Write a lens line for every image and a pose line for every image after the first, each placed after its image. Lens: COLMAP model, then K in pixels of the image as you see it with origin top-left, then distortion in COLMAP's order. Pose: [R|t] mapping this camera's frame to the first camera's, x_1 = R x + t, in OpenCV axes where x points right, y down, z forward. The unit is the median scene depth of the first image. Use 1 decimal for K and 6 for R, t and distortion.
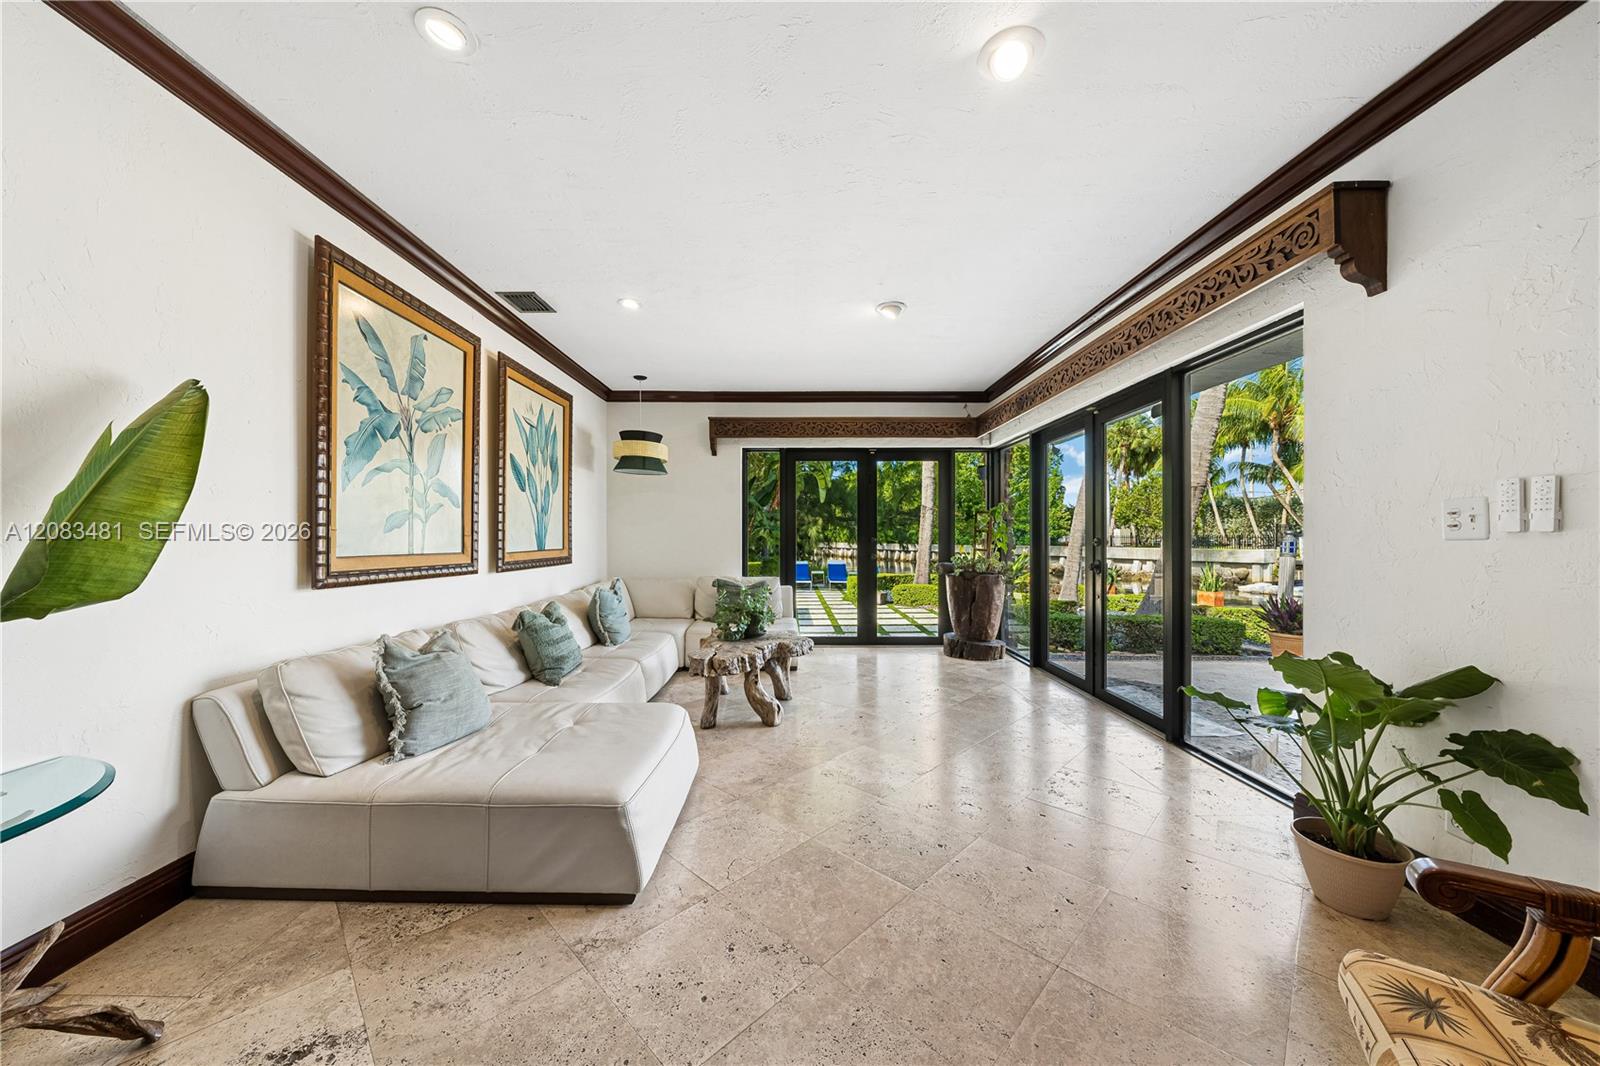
lens RADIAL K [[552.2, 0, 797.6], [0, 552.2, 532.4], [0, 0, 1]] dist [-0.008385, -0.000353]
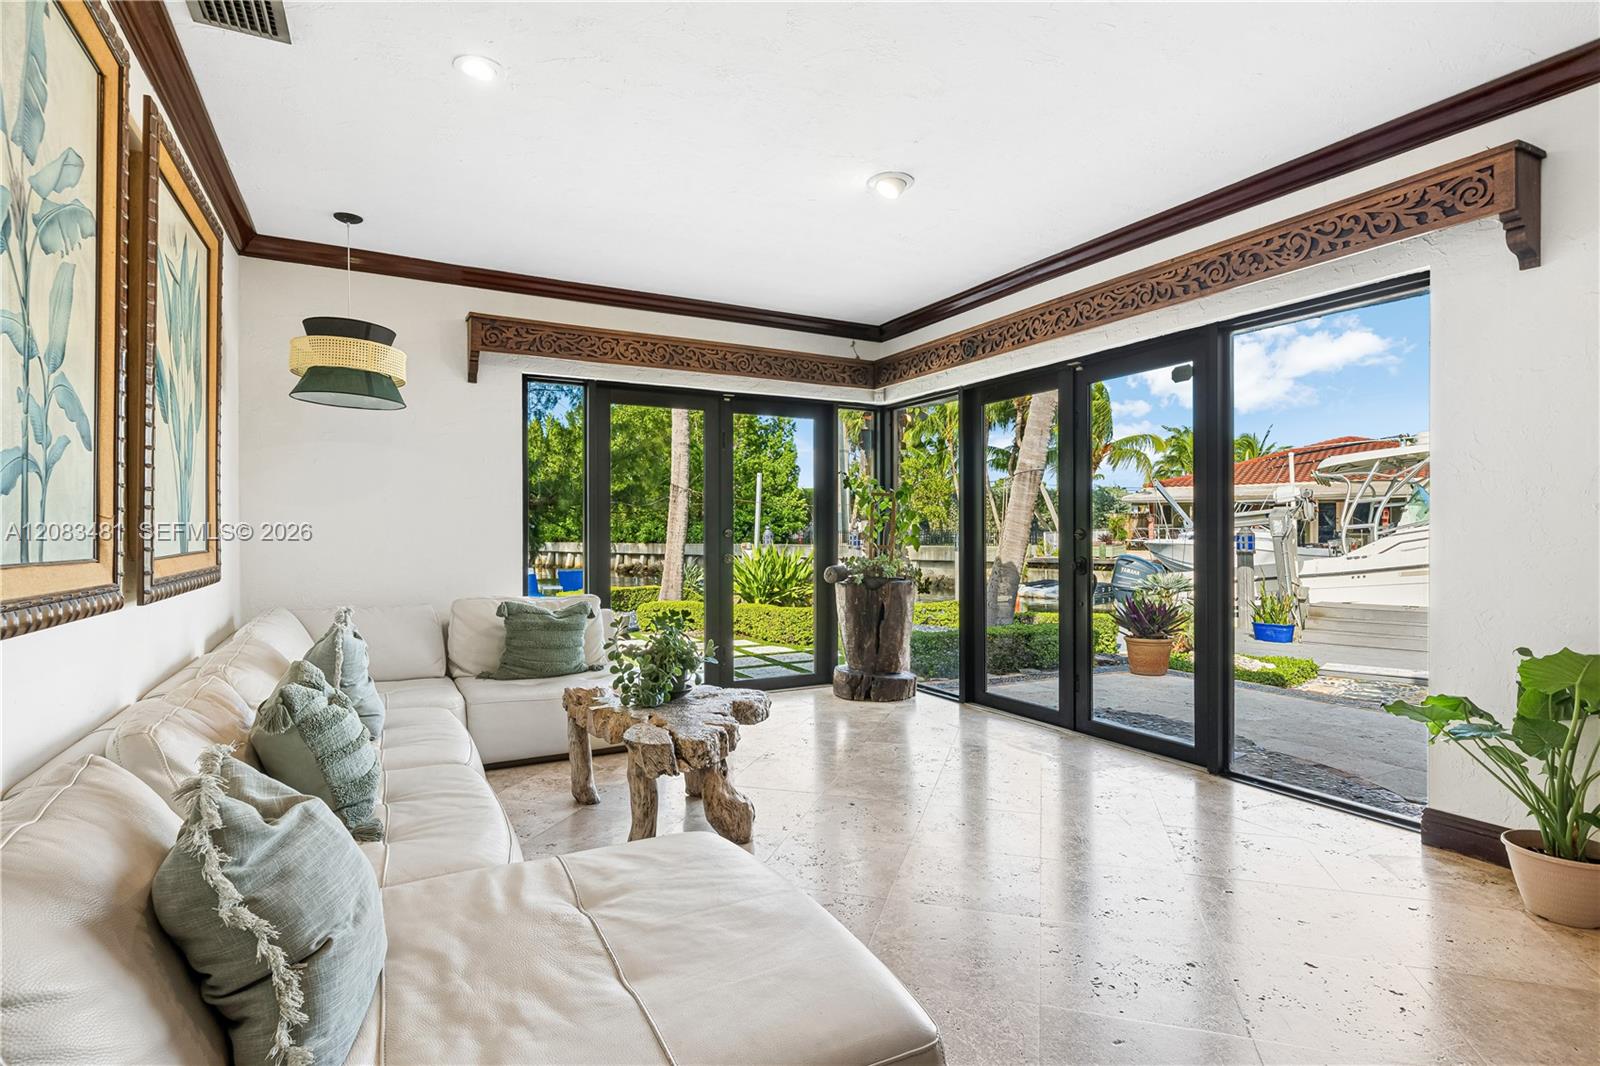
lens RADIAL K [[802.9, 0, 800.5], [0, 802.9, 532.2], [0, 0, 1]] dist [-0.006122, 0.002495]
pose [[0.880948, -0.000358, 0.473213, -0.311806], [-0.003320, 0.999970, 0.006937, 0.007556], [-0.473202, -0.007683, 0.880921, 0.160362]]
